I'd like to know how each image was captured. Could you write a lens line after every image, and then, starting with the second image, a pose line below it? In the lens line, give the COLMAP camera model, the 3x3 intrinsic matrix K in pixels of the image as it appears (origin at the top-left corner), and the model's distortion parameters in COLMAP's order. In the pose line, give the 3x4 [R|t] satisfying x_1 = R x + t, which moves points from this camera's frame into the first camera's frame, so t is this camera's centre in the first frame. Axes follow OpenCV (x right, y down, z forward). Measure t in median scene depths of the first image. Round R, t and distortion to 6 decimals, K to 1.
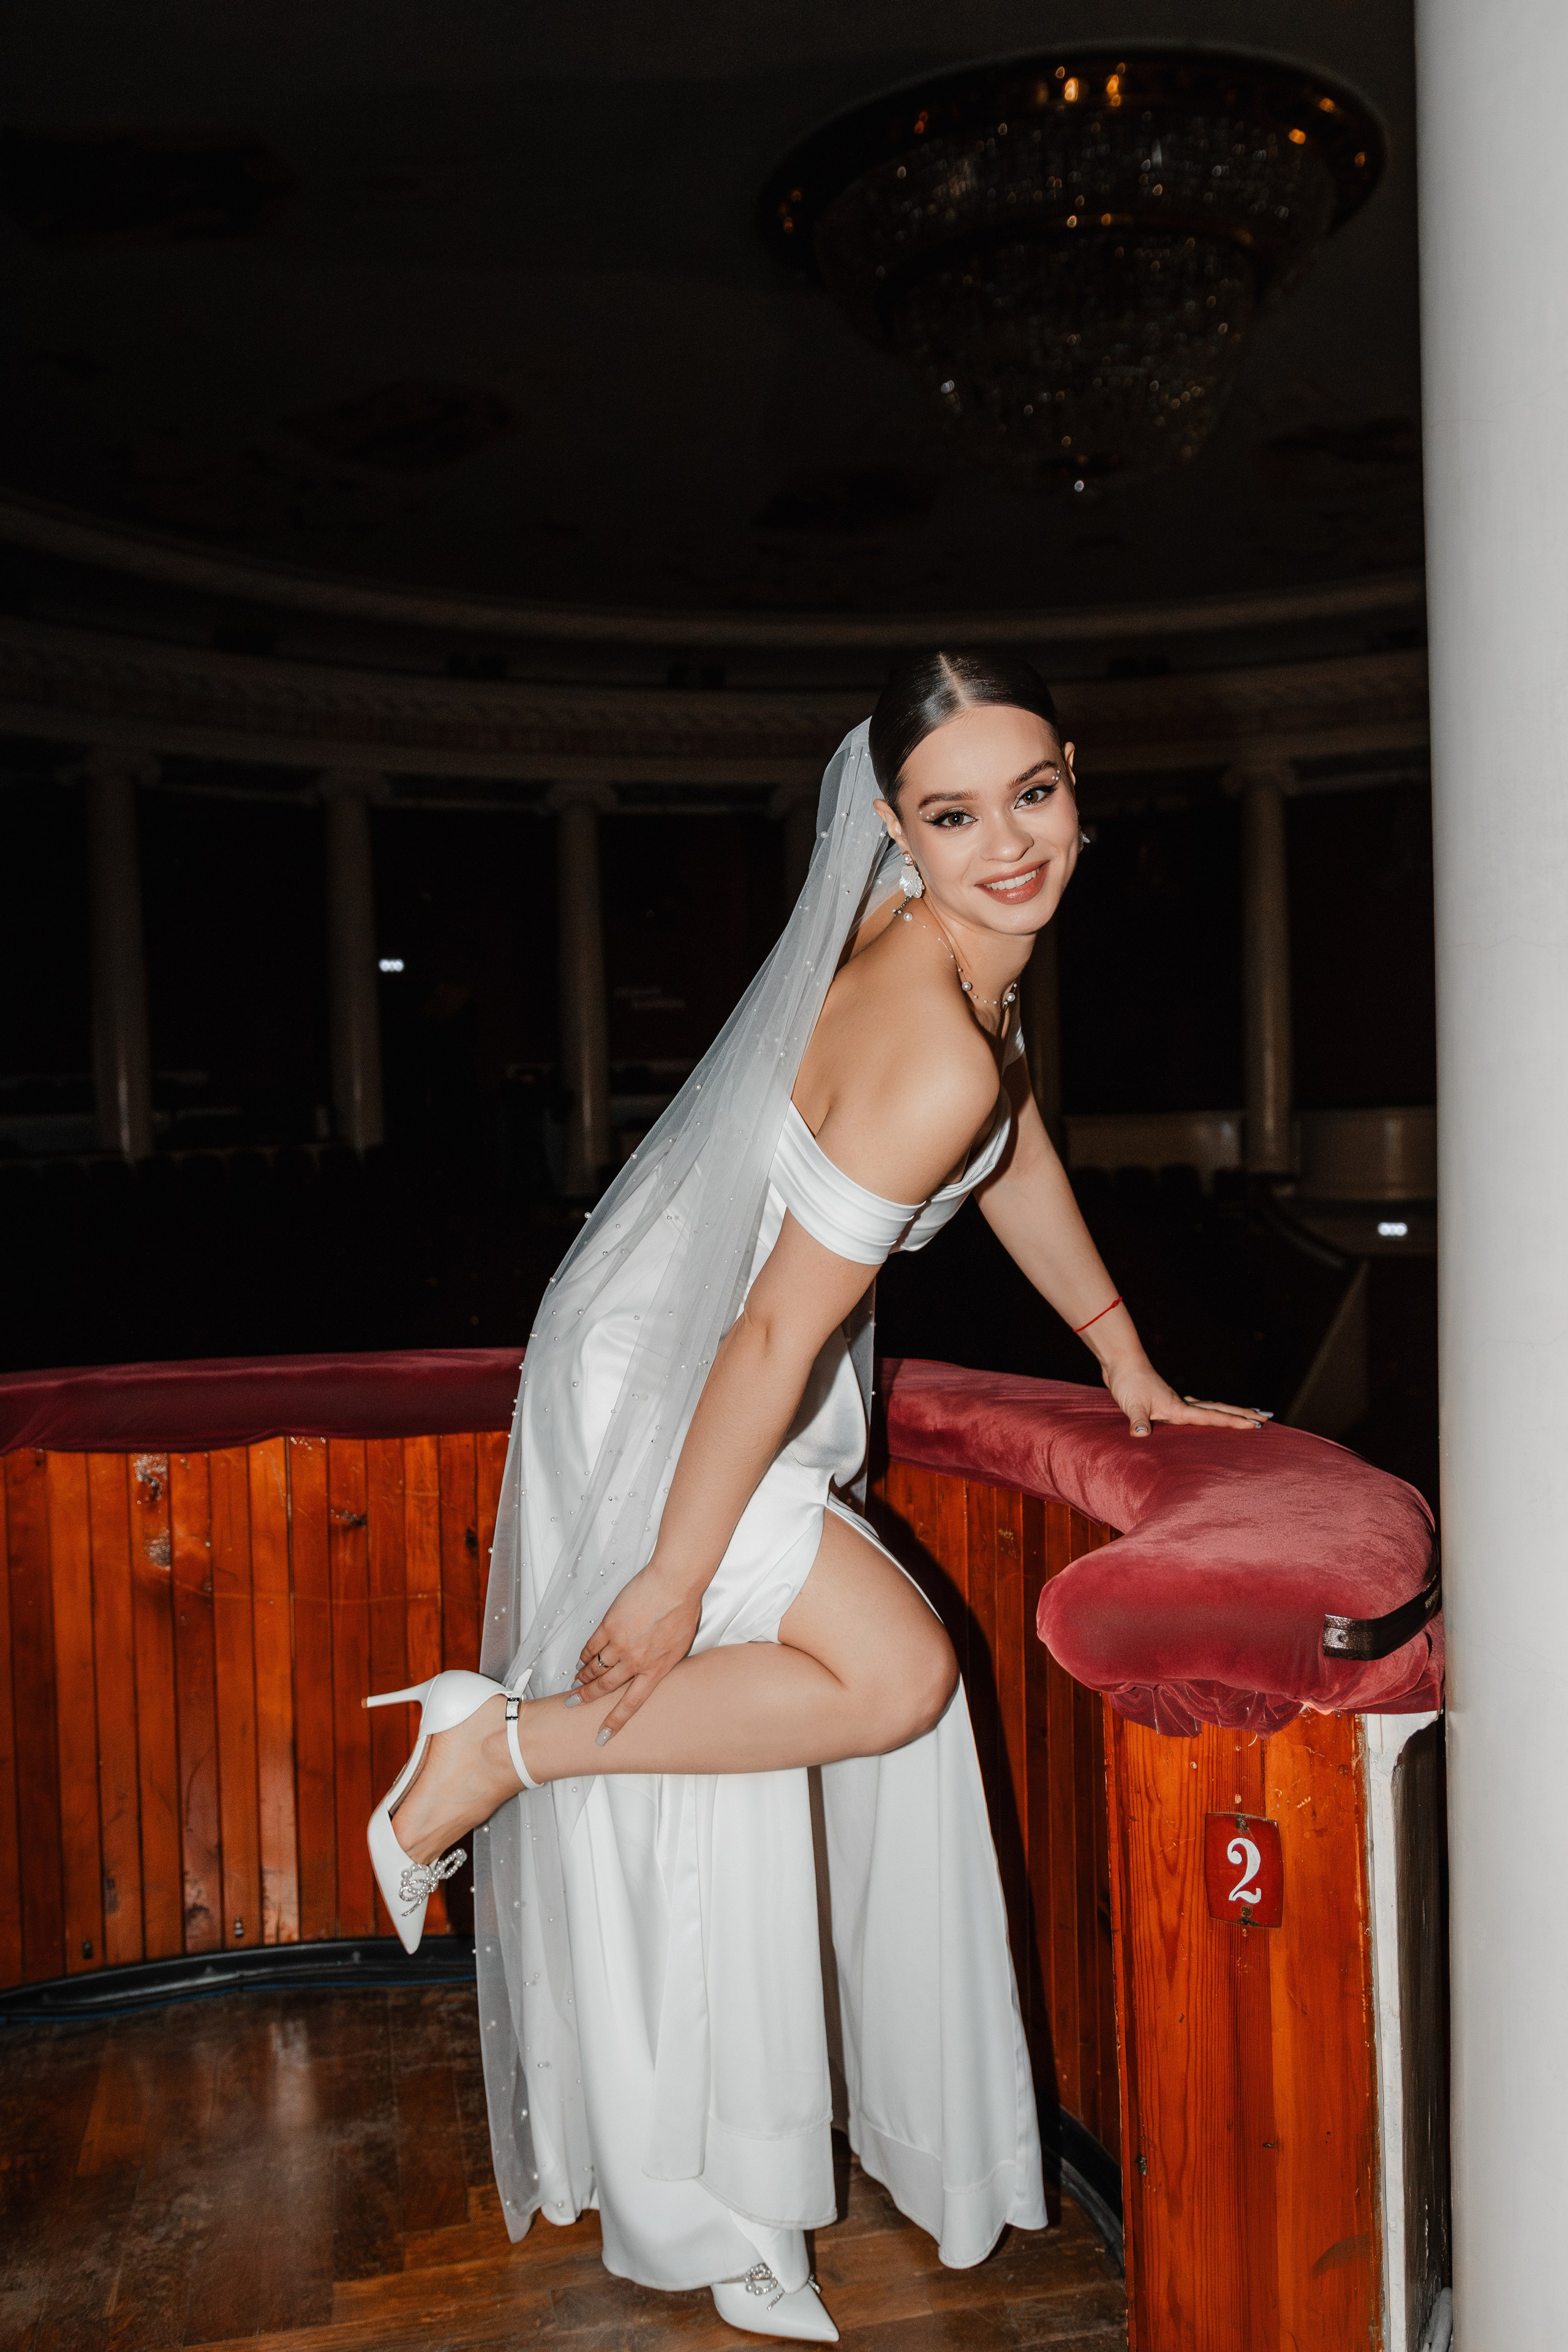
lens RADIAL K [[2036.2, 0, 747.0], [0, 2036.2, 1175.4], [0, 0, 1]] dist [-0.001024, 0.001592]
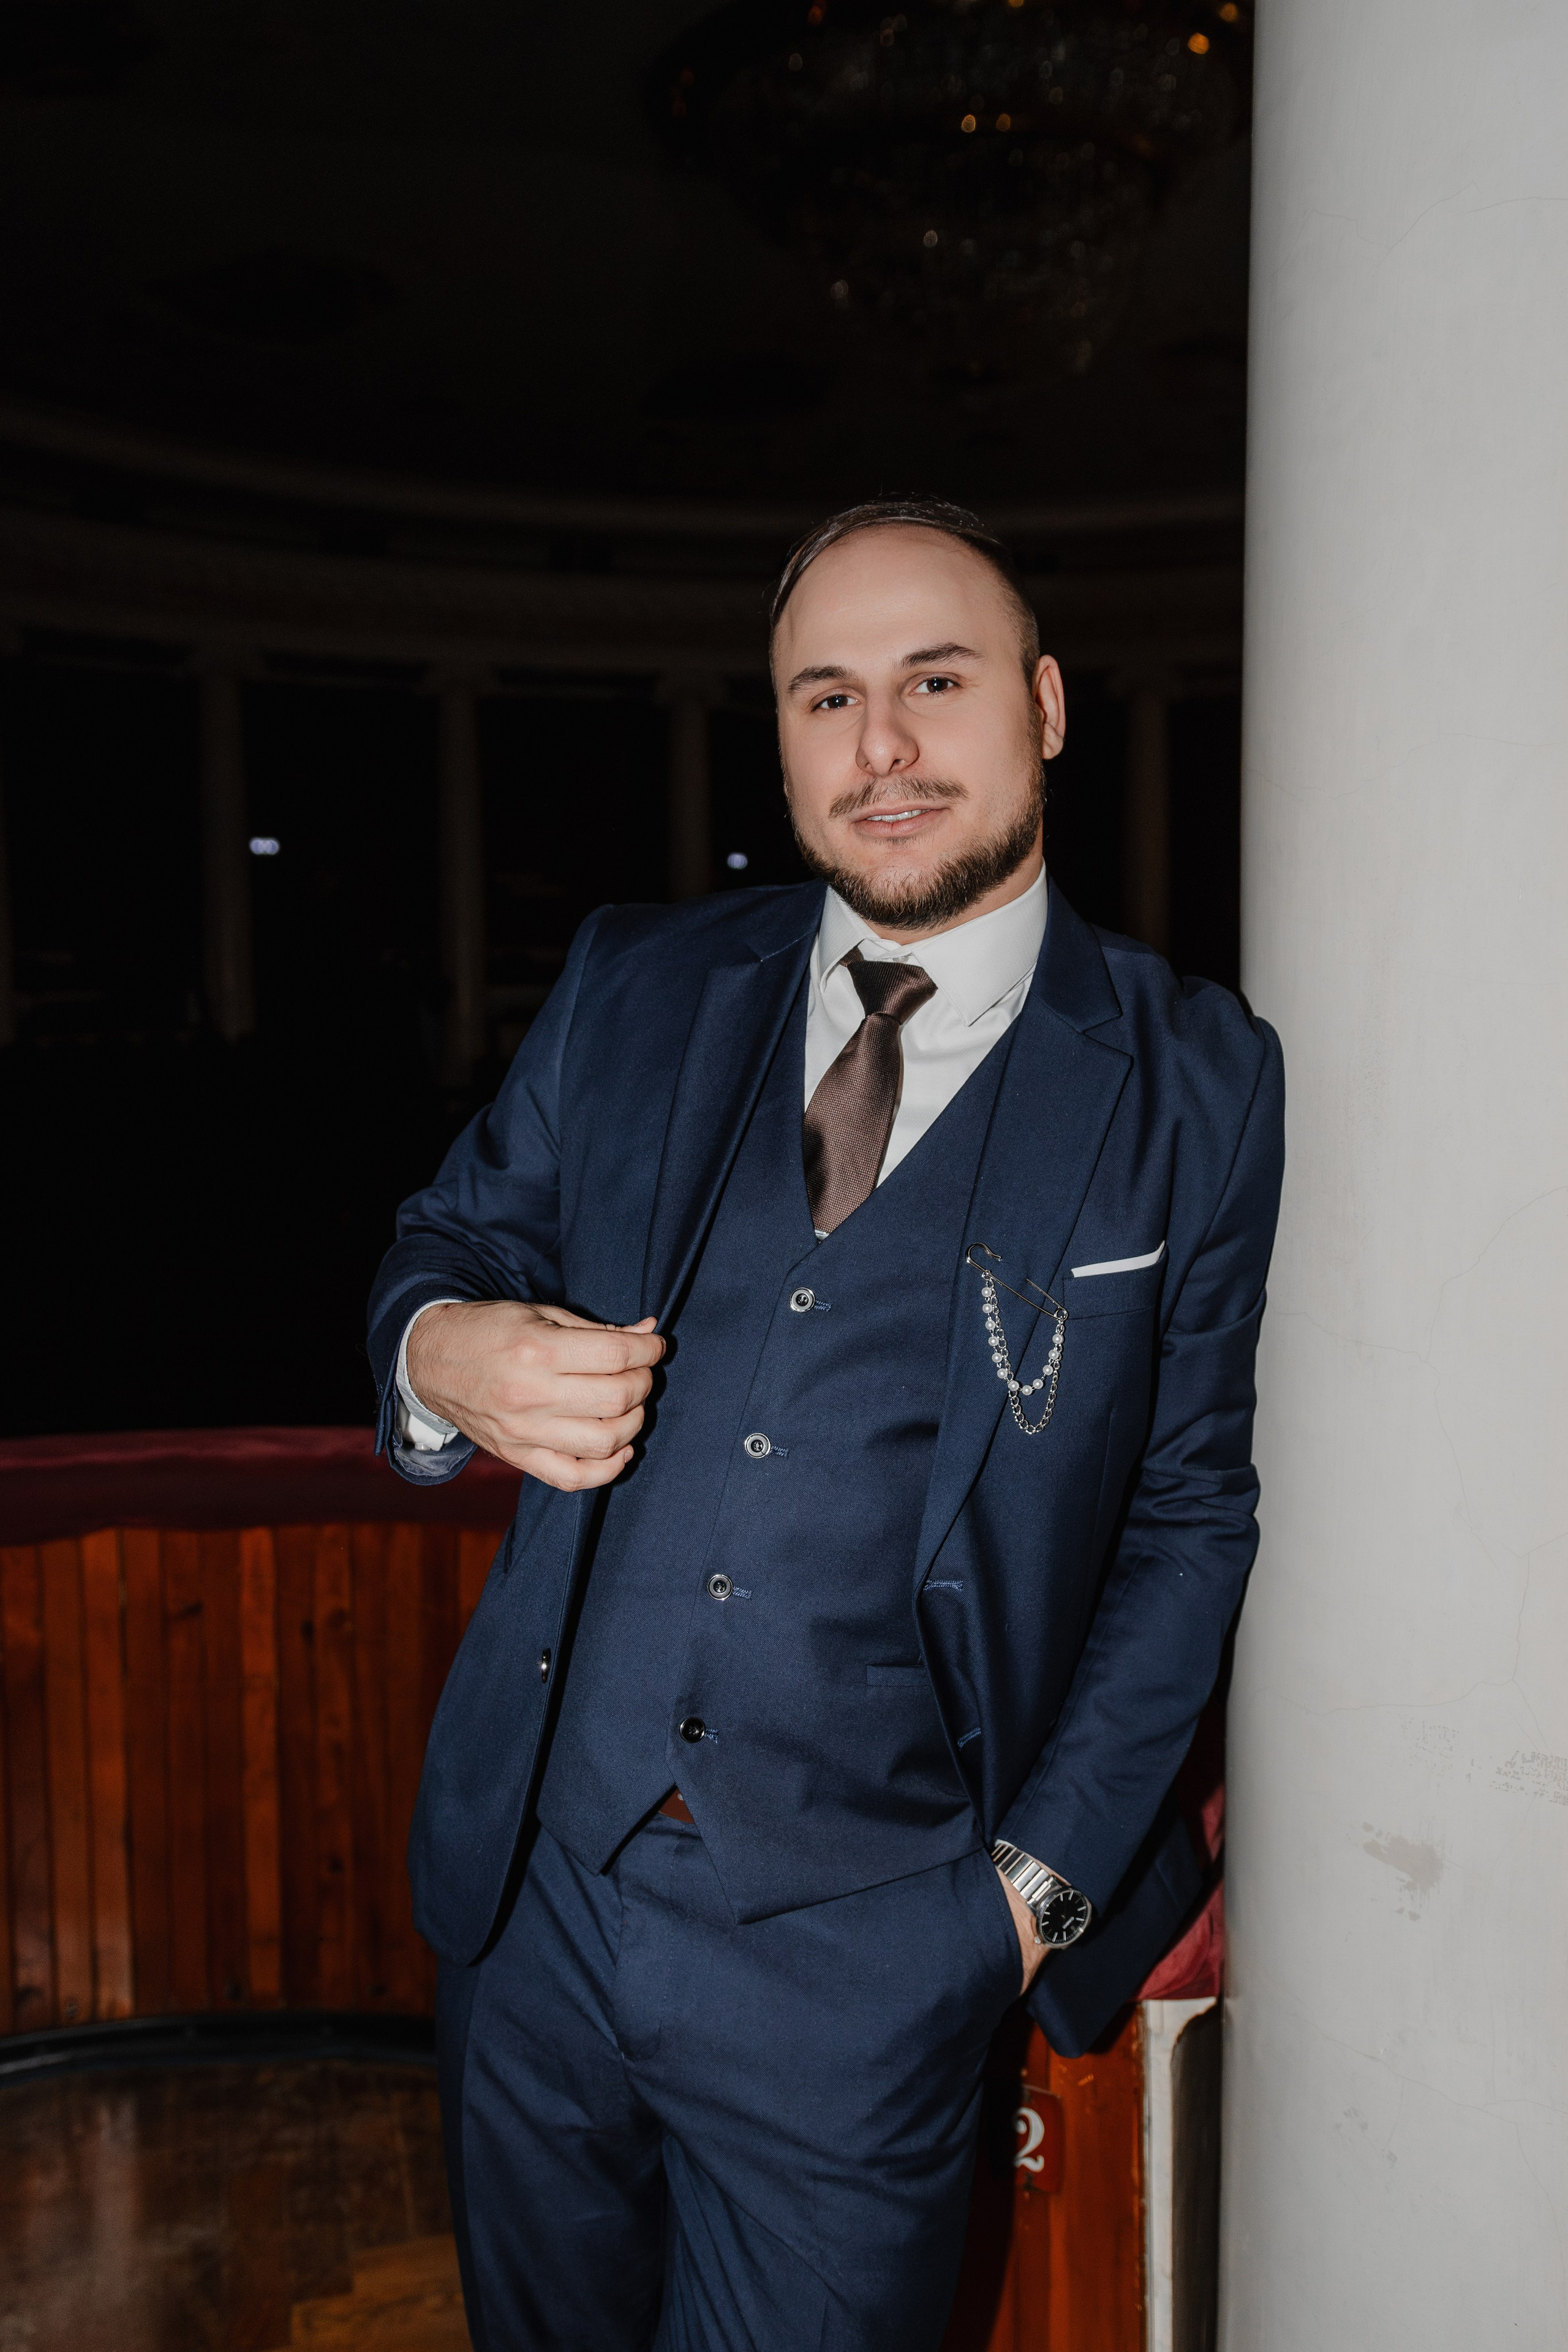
lens RADIAL K [[2036.2, 0, 747.0], [0, 2036.2, 1175.4], [0, 0, 1]] dist [-0.001024, 0.001592]
pose [[0.998127, 0.016013, 0.059043, 0.017581], [-0.019712, 0.997843, 0.062609, -0.111144], [-0.057913, -0.063656, 0.996290, 0.005193]]
